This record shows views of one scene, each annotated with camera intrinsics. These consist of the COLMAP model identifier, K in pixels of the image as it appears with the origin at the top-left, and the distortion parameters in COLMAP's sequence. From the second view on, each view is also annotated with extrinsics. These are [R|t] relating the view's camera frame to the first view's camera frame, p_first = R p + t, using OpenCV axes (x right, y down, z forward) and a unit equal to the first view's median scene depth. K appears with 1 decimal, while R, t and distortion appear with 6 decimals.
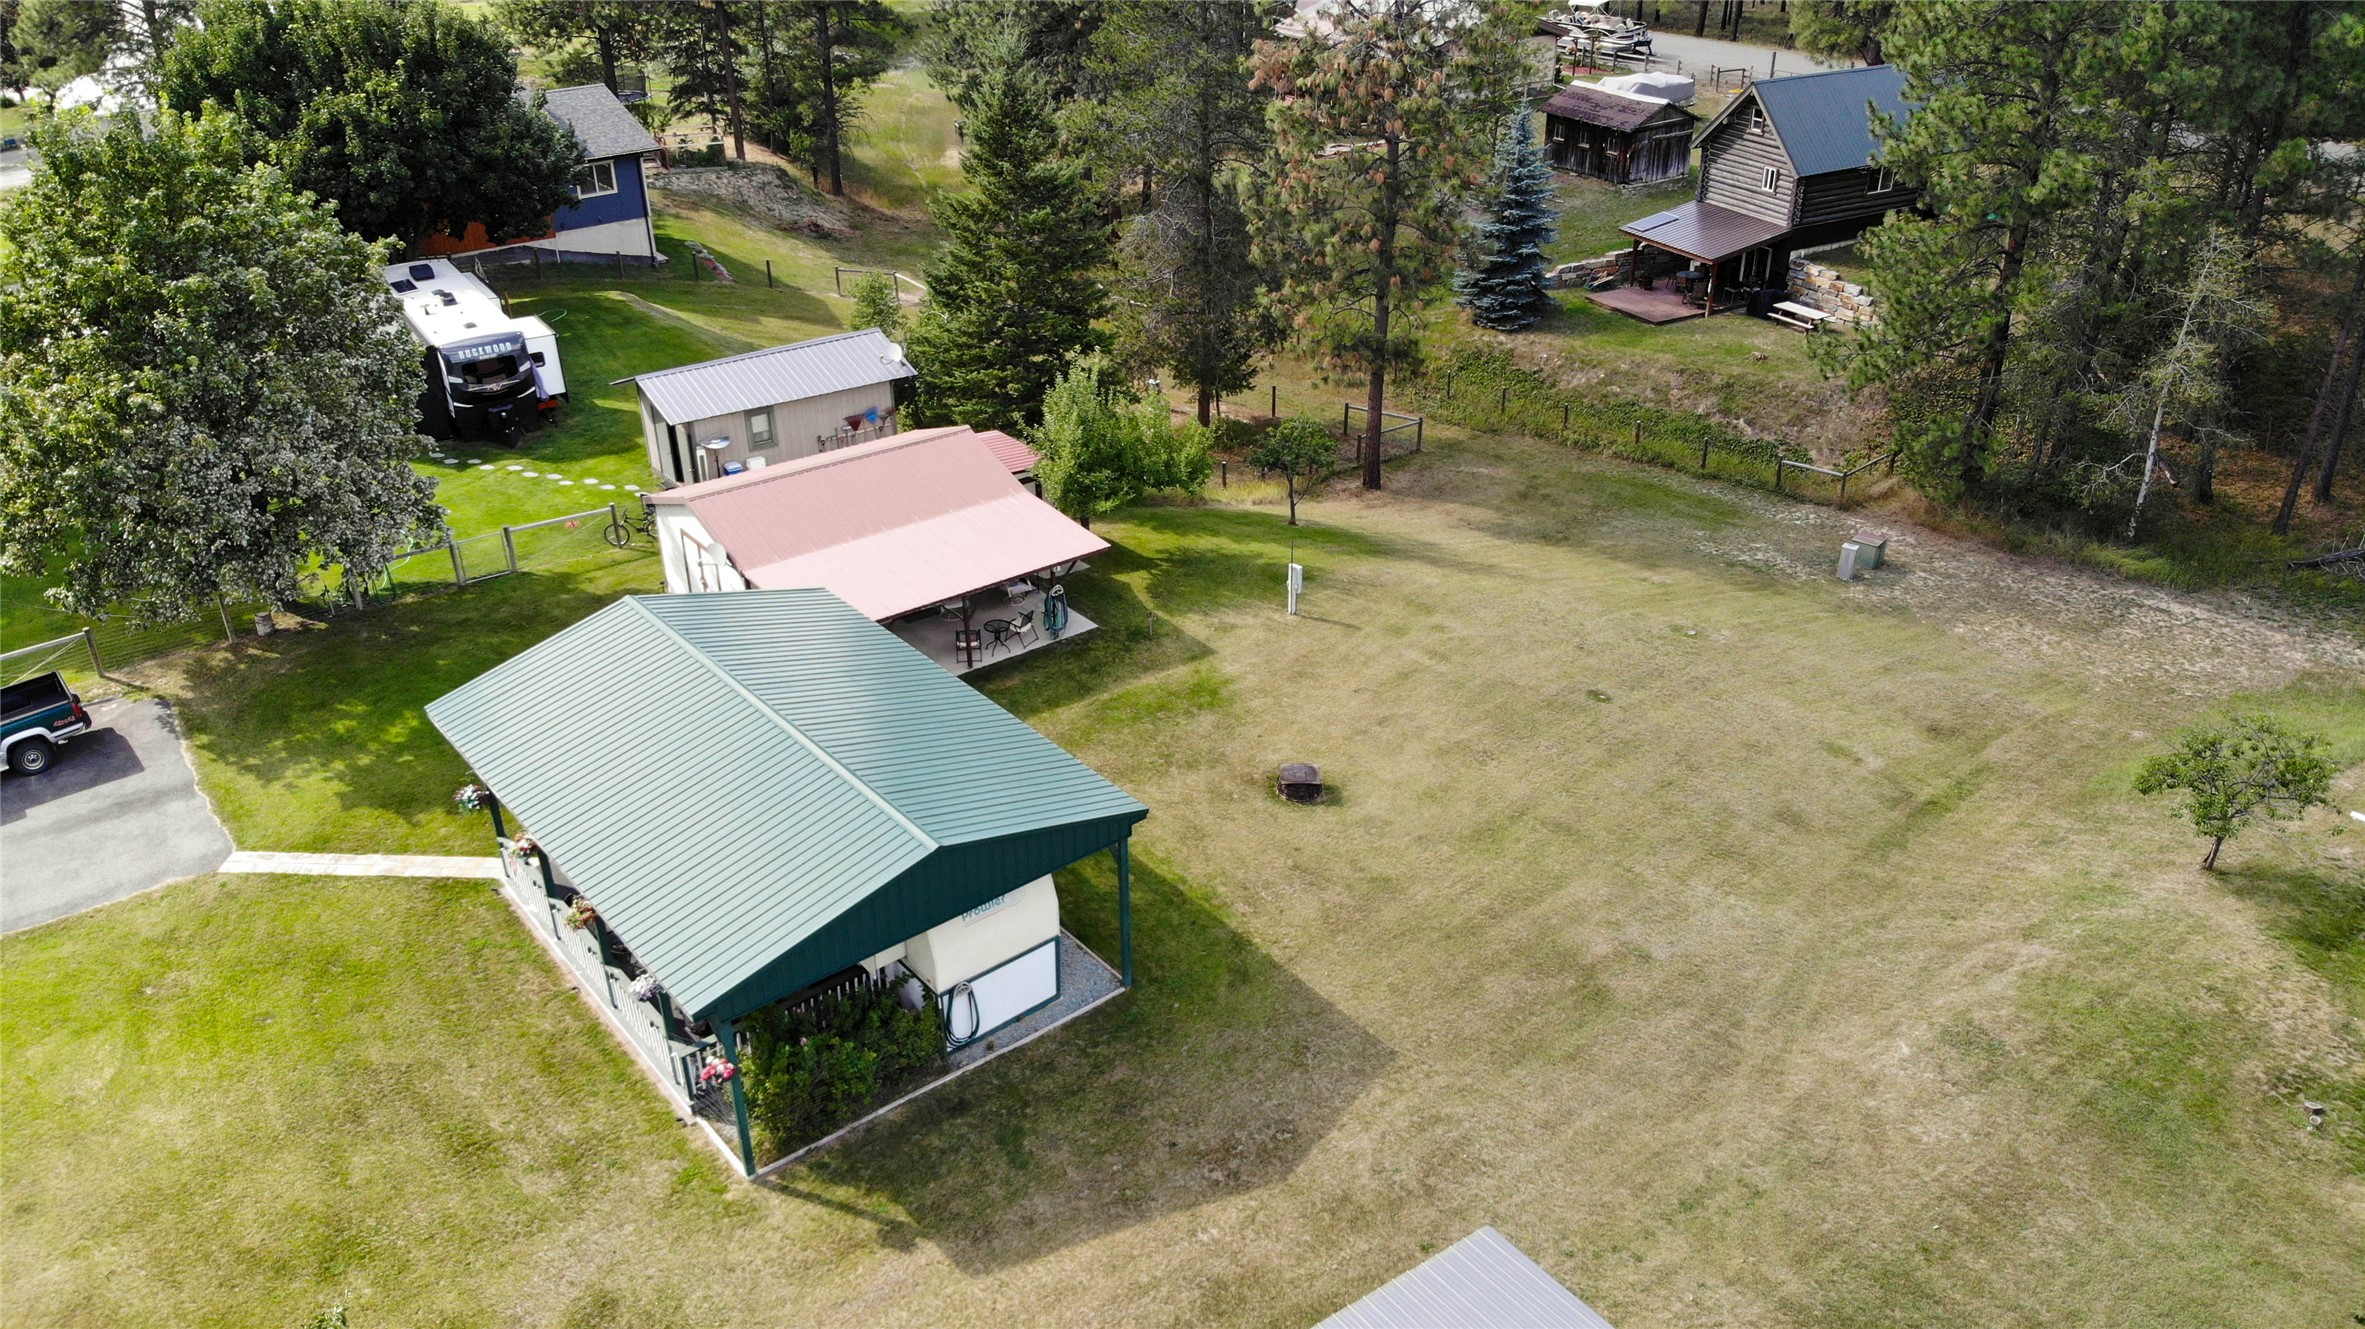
lens RADIAL K [[1640.4, 0, 1173.7], [0, 1640.4, 645.5], [0, 0, 1]] dist [0.043727, -0.150961]
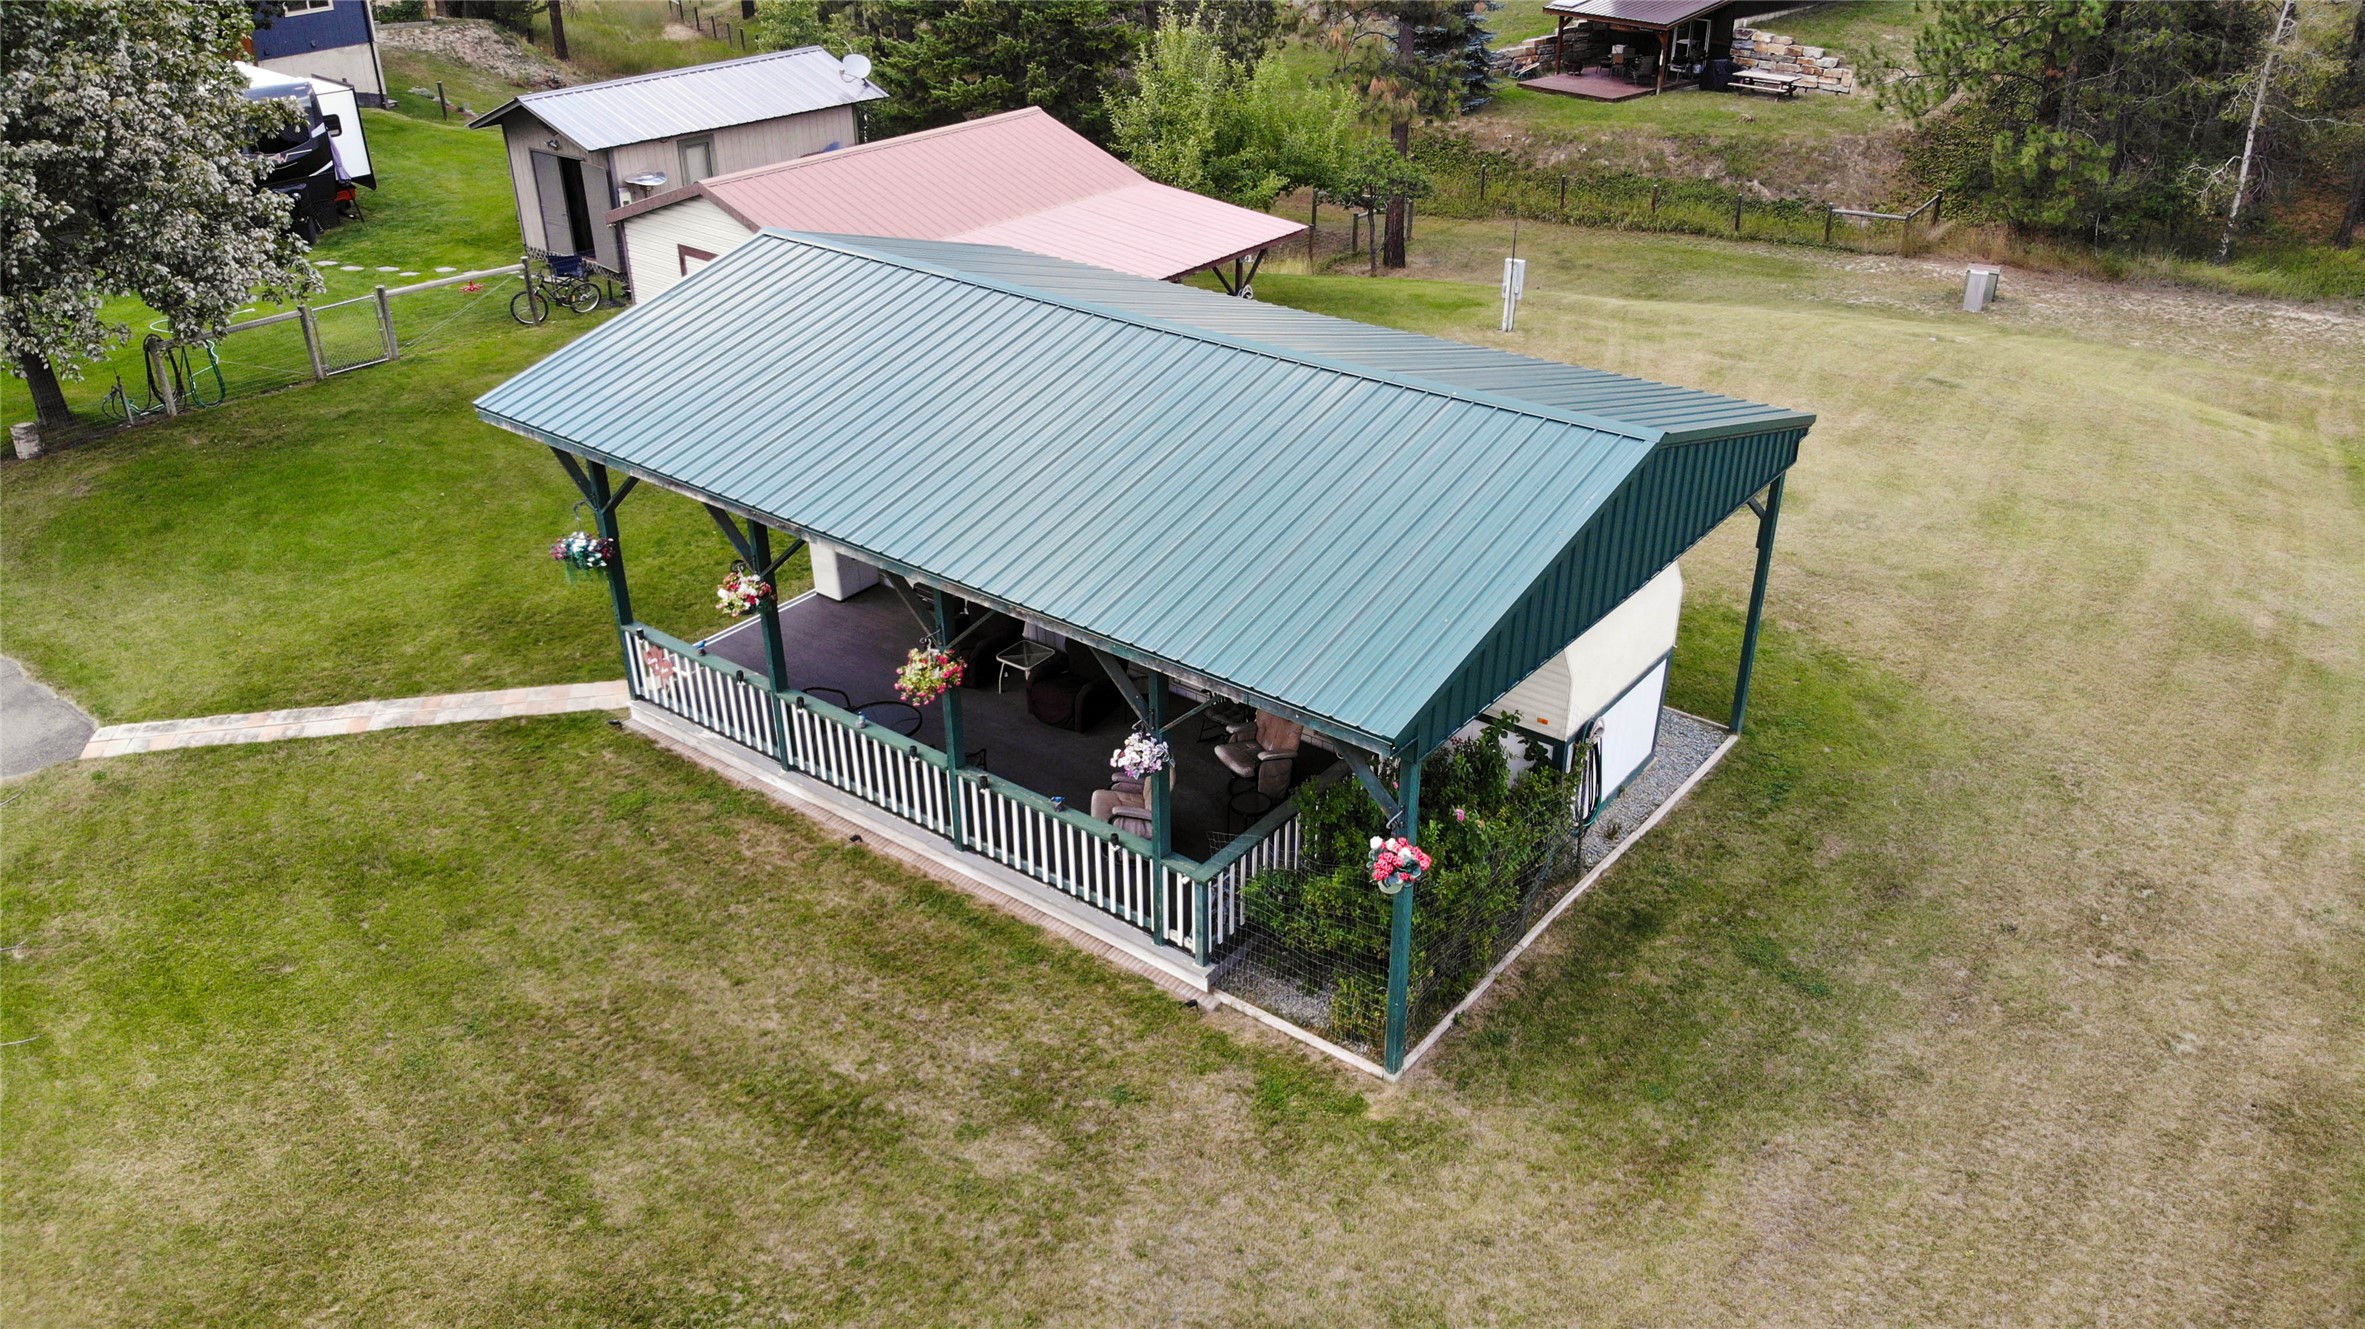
lens RADIAL K [[1647.1, 0, 1182.5], [0, 1647.1, 664.5], [0, 0, 1]] dist [0.063098, -0.158975]
pose [[0.975433, -0.104586, 0.193890, -0.311552], [0.100029, 0.994431, 0.033174, 0.122304], [-0.196280, -0.012965, 0.980462, 0.360363]]
